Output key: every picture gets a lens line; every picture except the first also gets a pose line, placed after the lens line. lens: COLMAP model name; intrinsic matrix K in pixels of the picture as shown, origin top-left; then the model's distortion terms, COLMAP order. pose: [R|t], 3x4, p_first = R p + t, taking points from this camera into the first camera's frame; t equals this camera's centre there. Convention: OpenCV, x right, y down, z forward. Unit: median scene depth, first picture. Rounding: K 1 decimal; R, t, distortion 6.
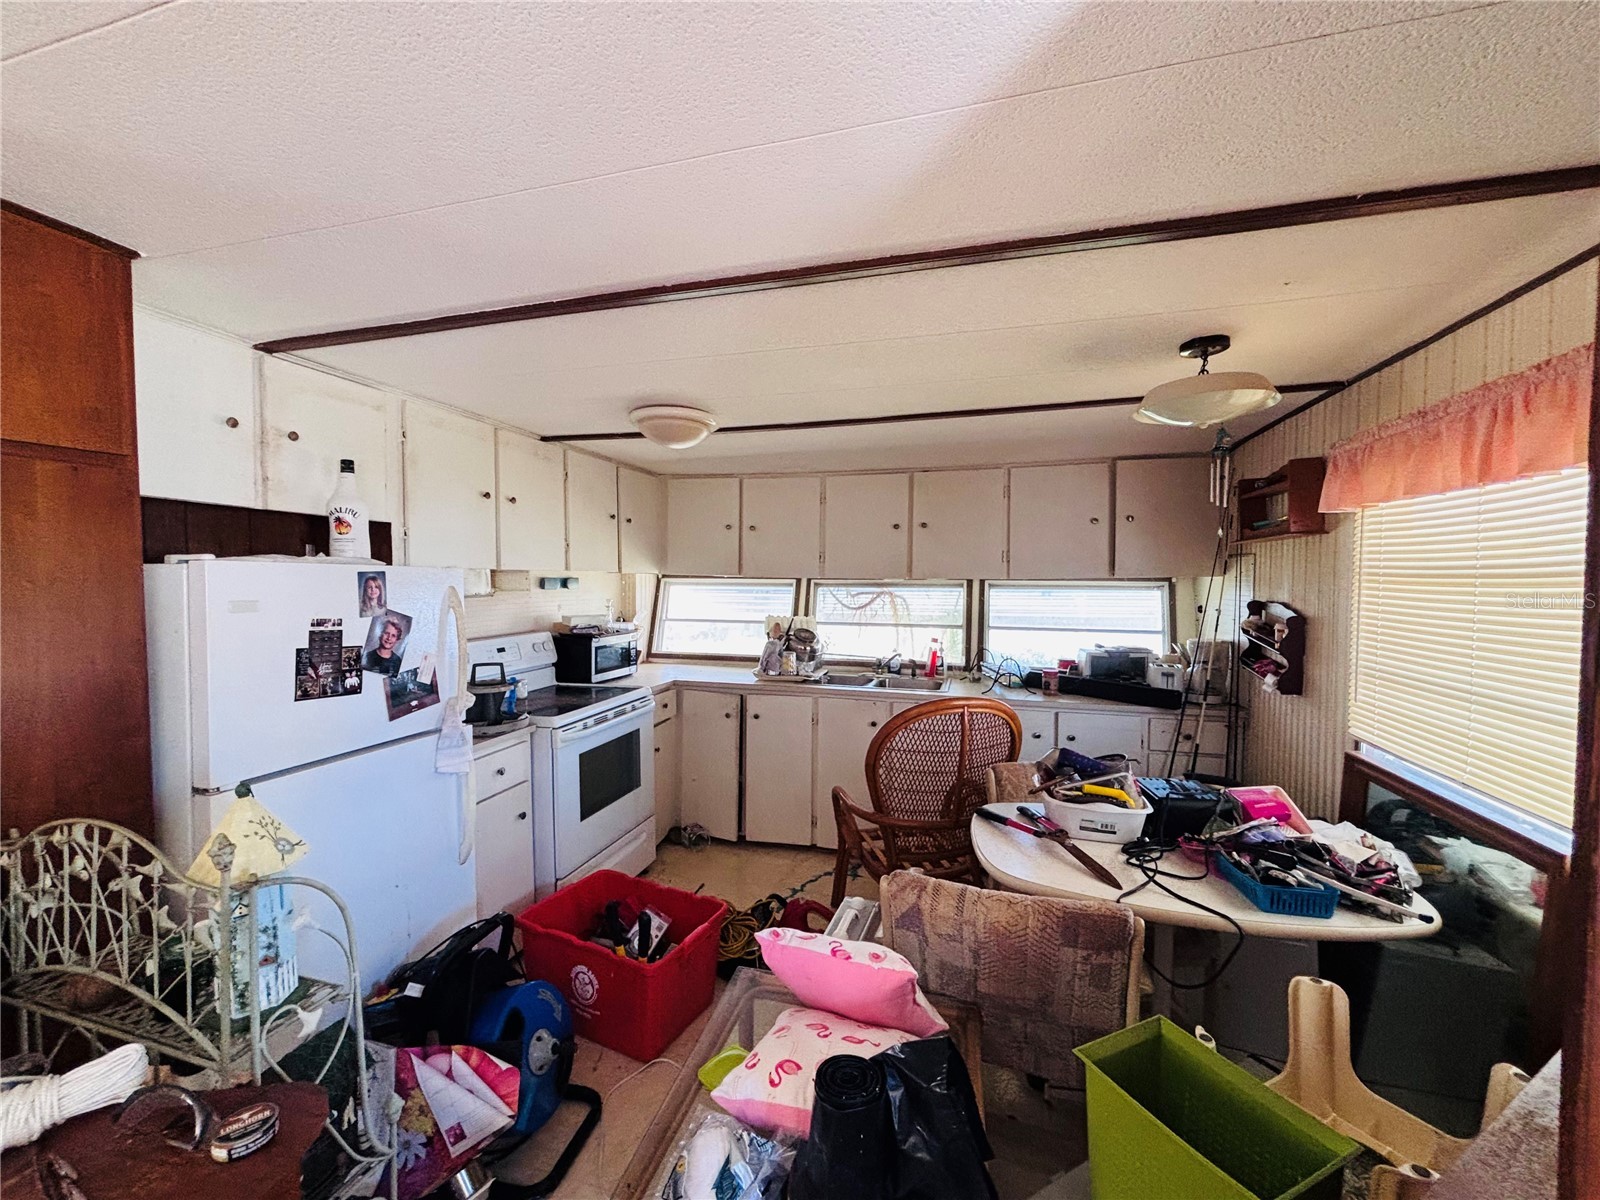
lens RADIAL K [[644.0, 0, 794.8], [0, 644.0, 595.2], [0, 0, 1]] dist [-0.000118, 0.000021]
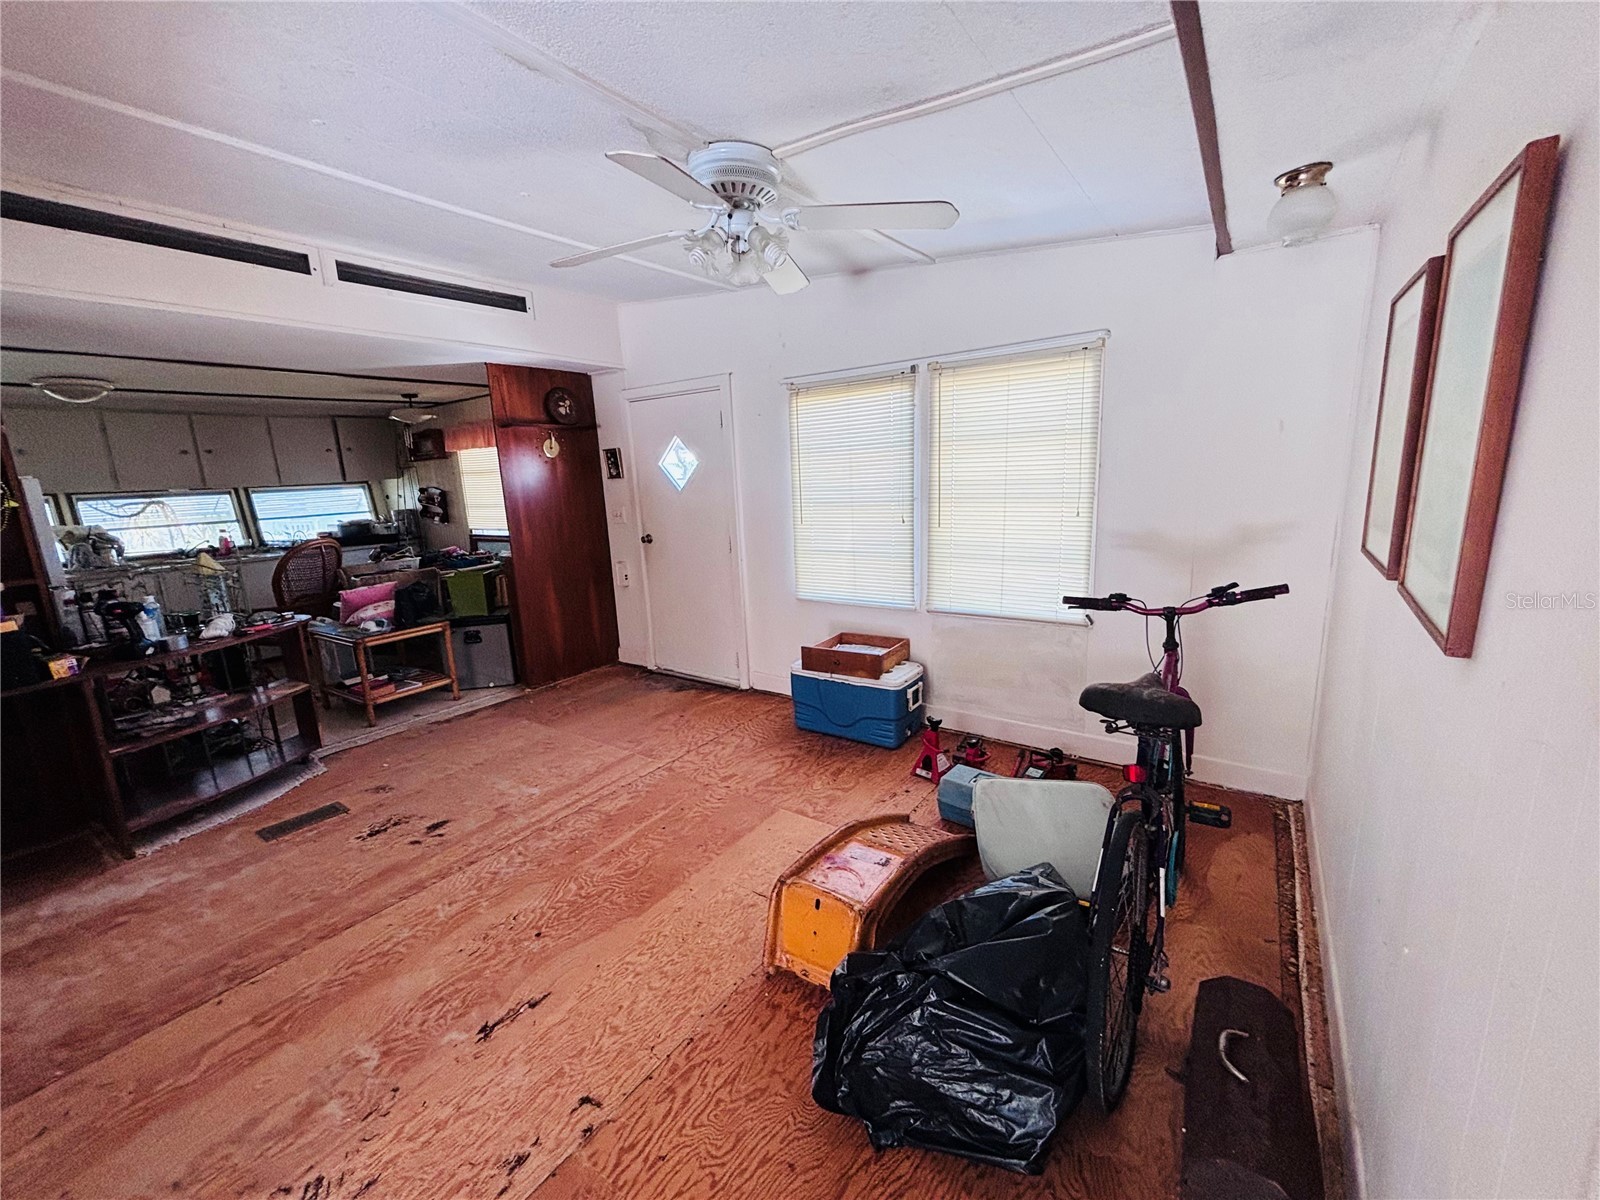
lens RADIAL K [[644.0, 0, 794.8], [0, 644.0, 595.2], [0, 0, 1]] dist [-0.000118, 0.000021]
pose [[0.325299, -0.200960, 0.924011, -0.885310], [0.077372, 0.979537, 0.185797, 0.049939], [-0.942440, 0.011052, 0.334191, -0.855383]]
